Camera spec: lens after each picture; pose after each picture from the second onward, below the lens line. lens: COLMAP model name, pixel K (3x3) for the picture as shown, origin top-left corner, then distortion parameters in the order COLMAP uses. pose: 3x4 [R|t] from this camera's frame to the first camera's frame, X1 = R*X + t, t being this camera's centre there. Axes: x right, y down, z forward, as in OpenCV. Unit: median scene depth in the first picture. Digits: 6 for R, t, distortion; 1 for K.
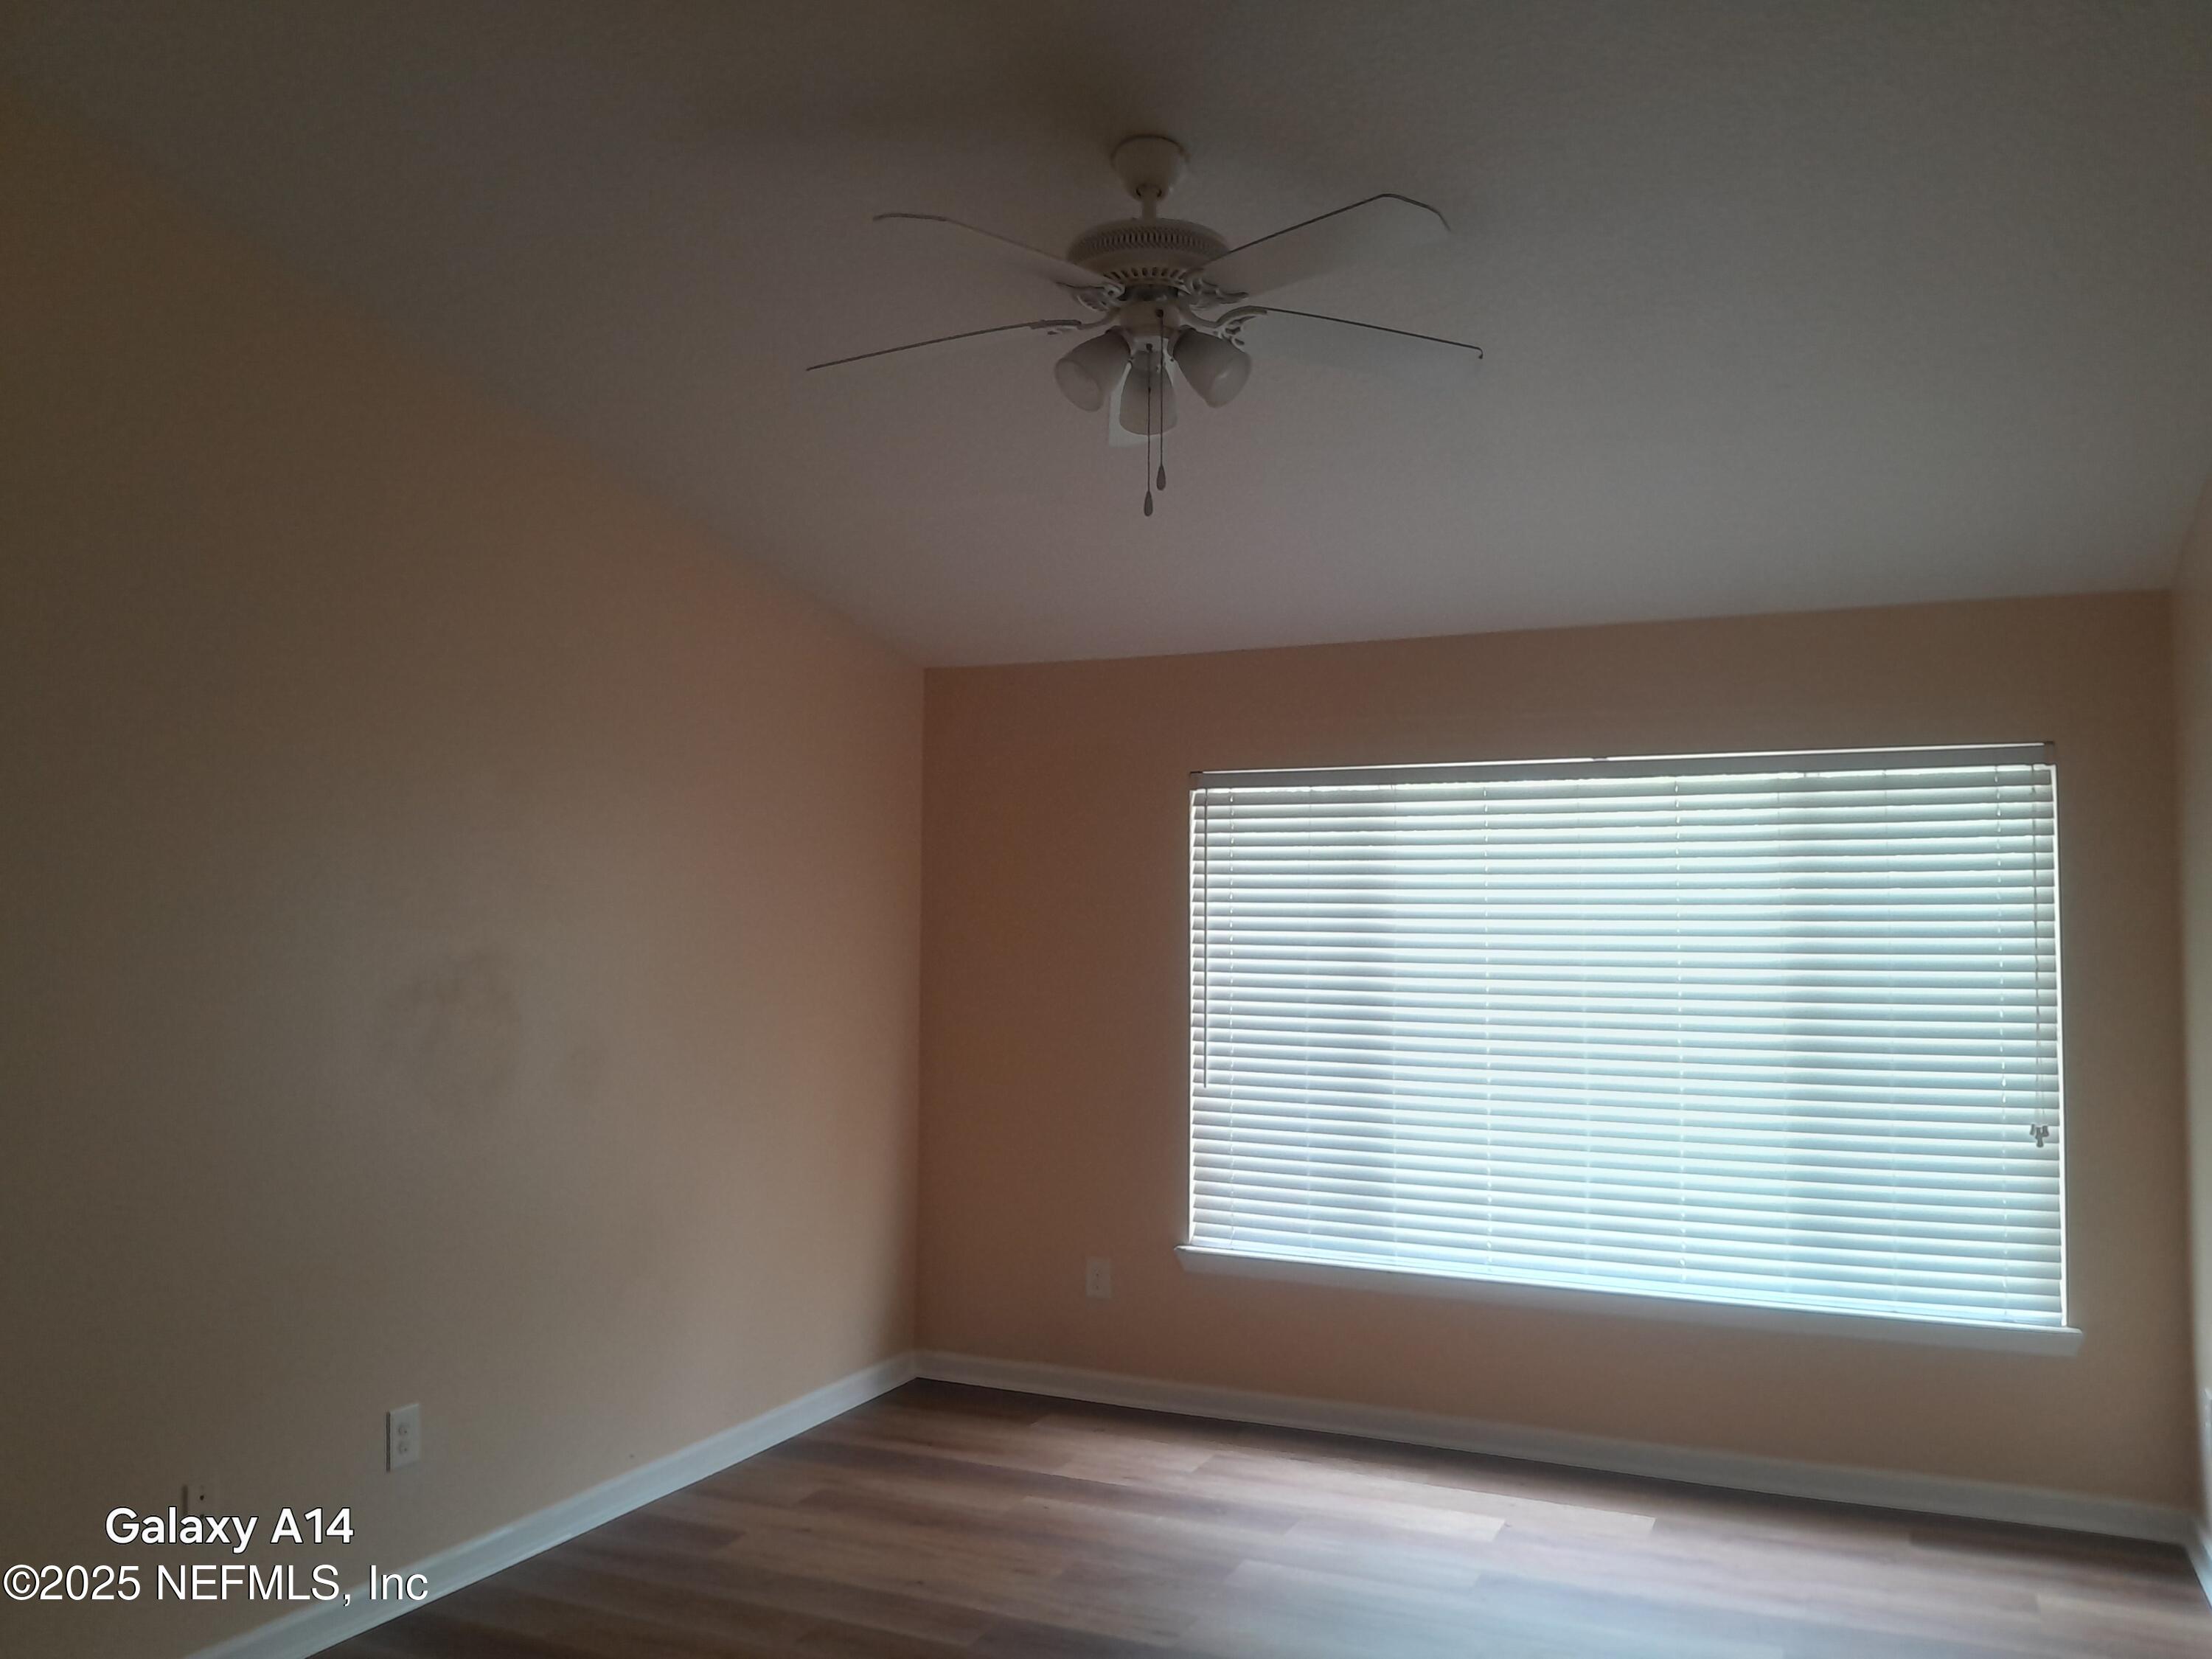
lens RADIAL K [[1675.5, 0, 1131.3], [0, 1675.5, 829.7], [0, 0, 1]] dist [0.091854, -0.199243]
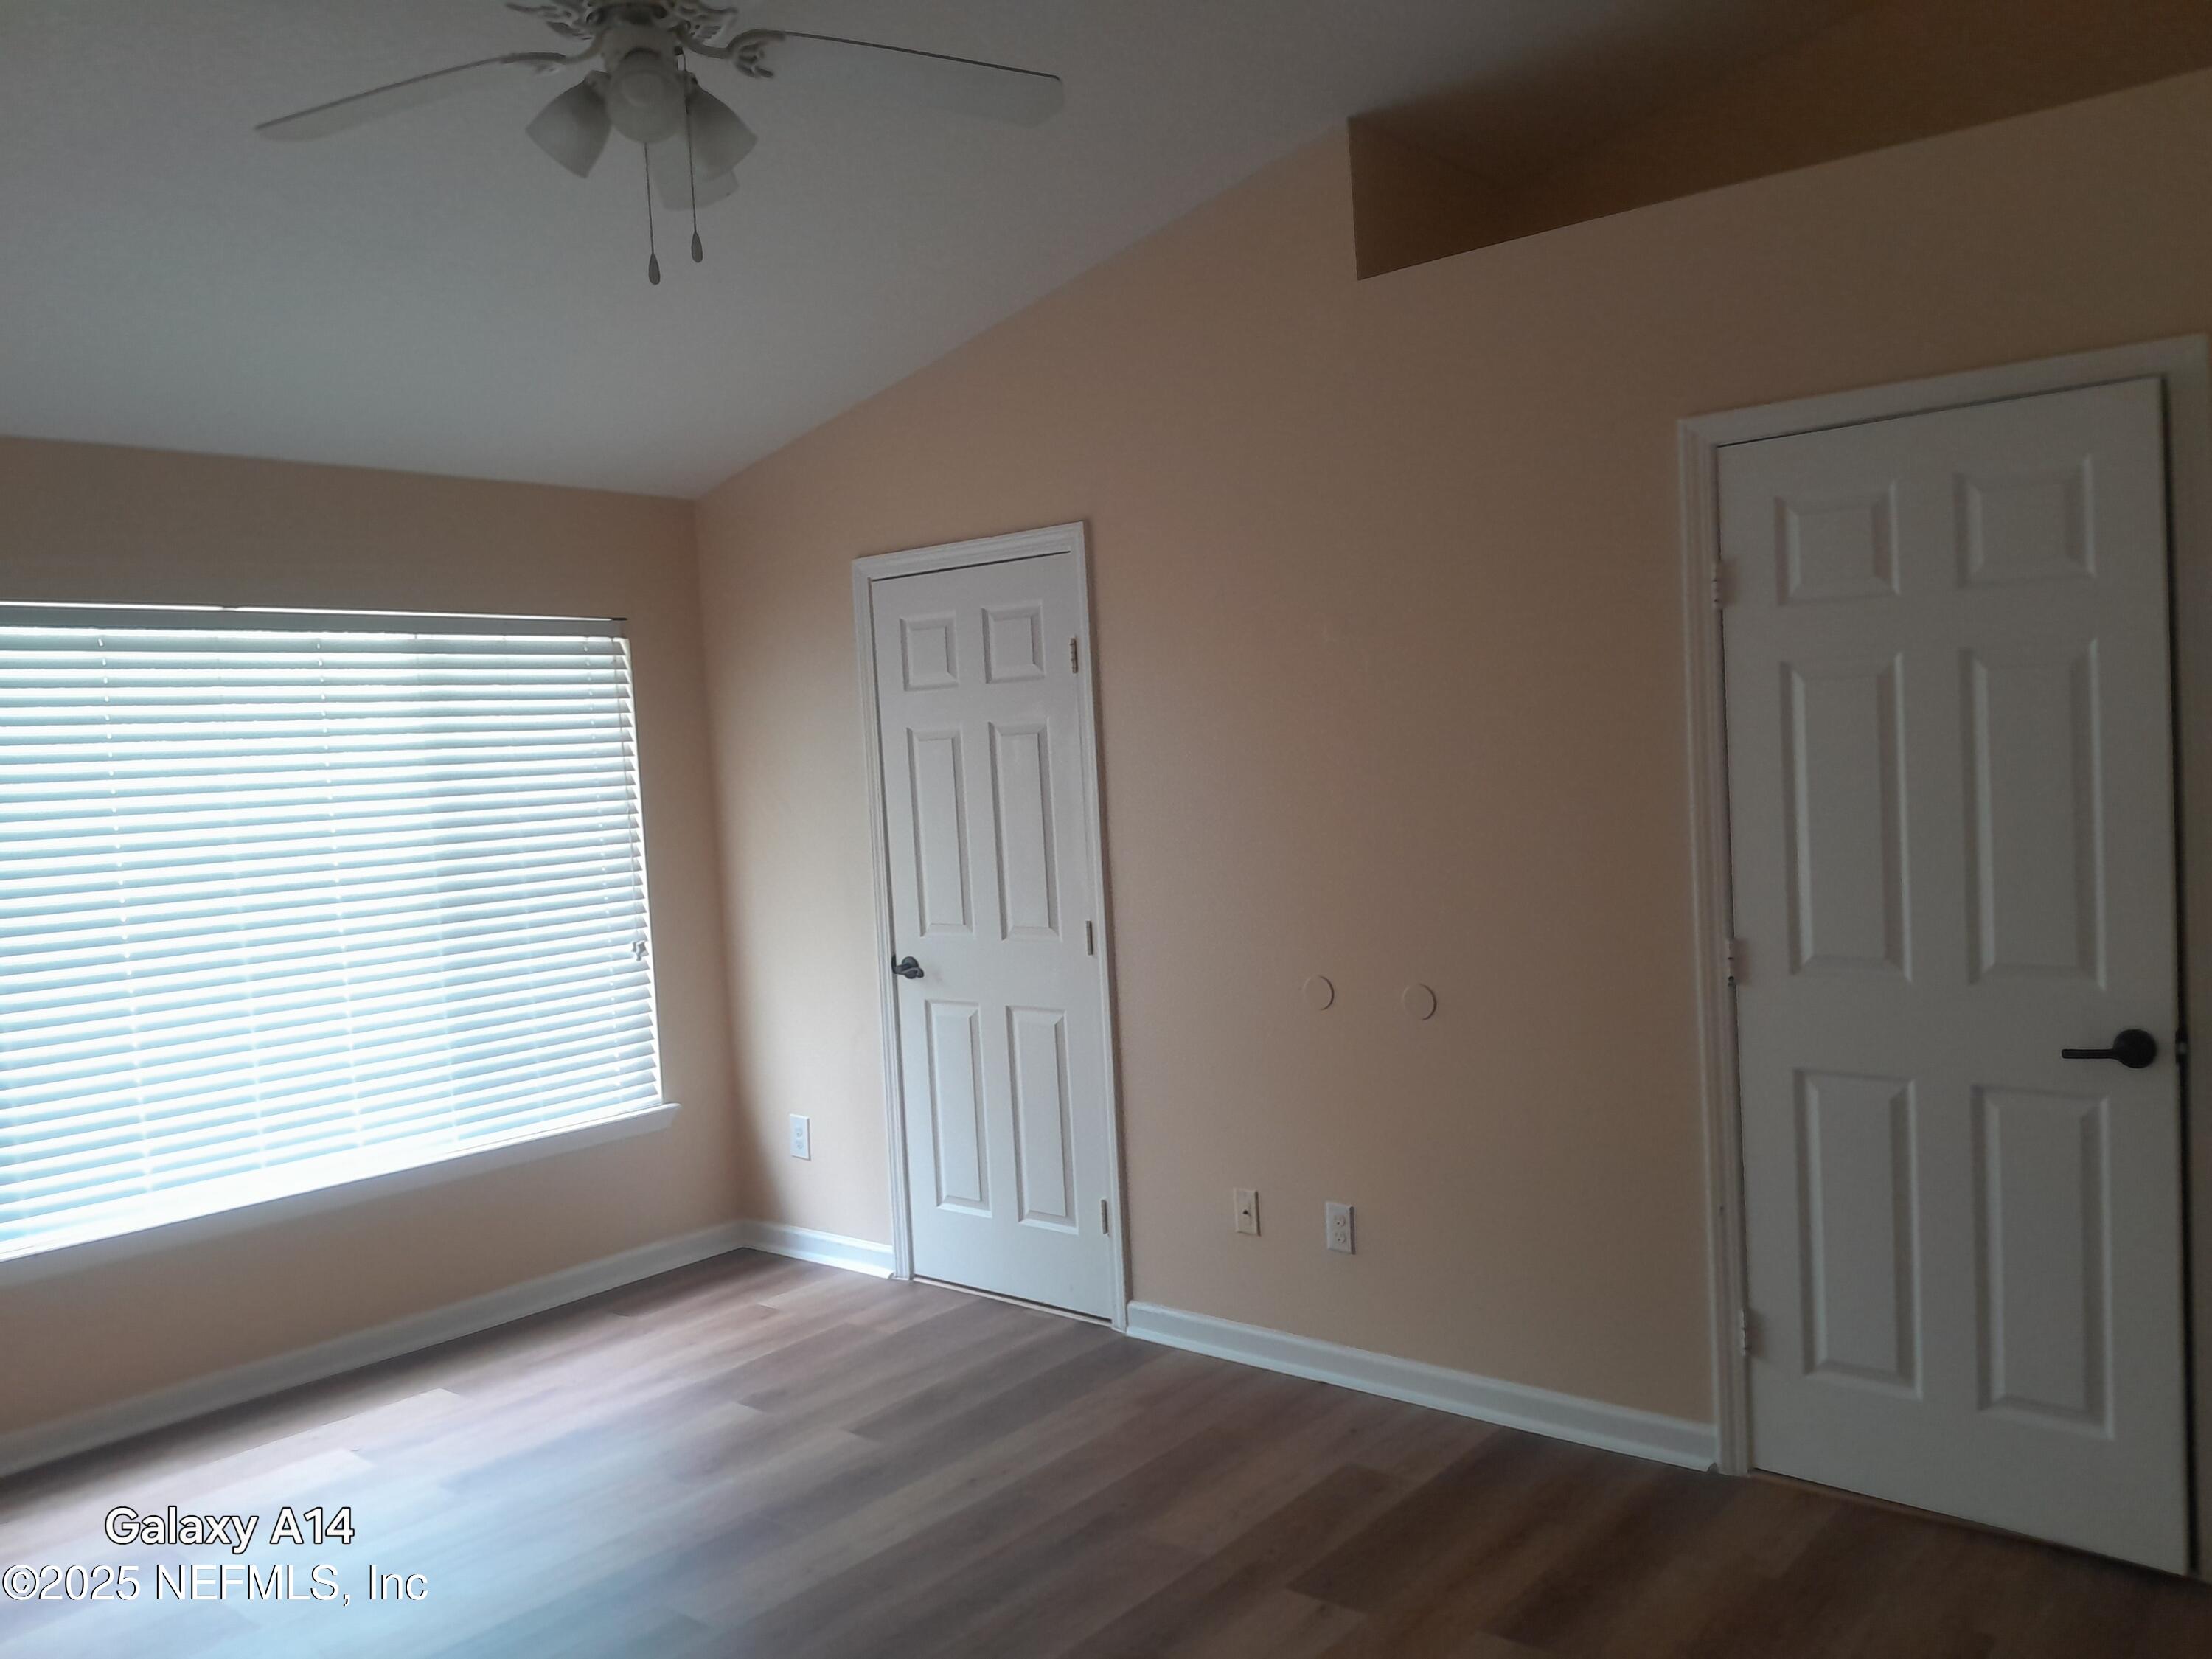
lens RADIAL K [[1675.5, 0, 1131.3], [0, 1675.5, 829.7], [0, 0, 1]] dist [0.091854, -0.199243]
pose [[0.272530, -0.068536, 0.959703, -0.490847], [-0.006170, 0.997315, 0.072975, 0.006433], [-0.962128, -0.025809, 0.271375, 0.339127]]
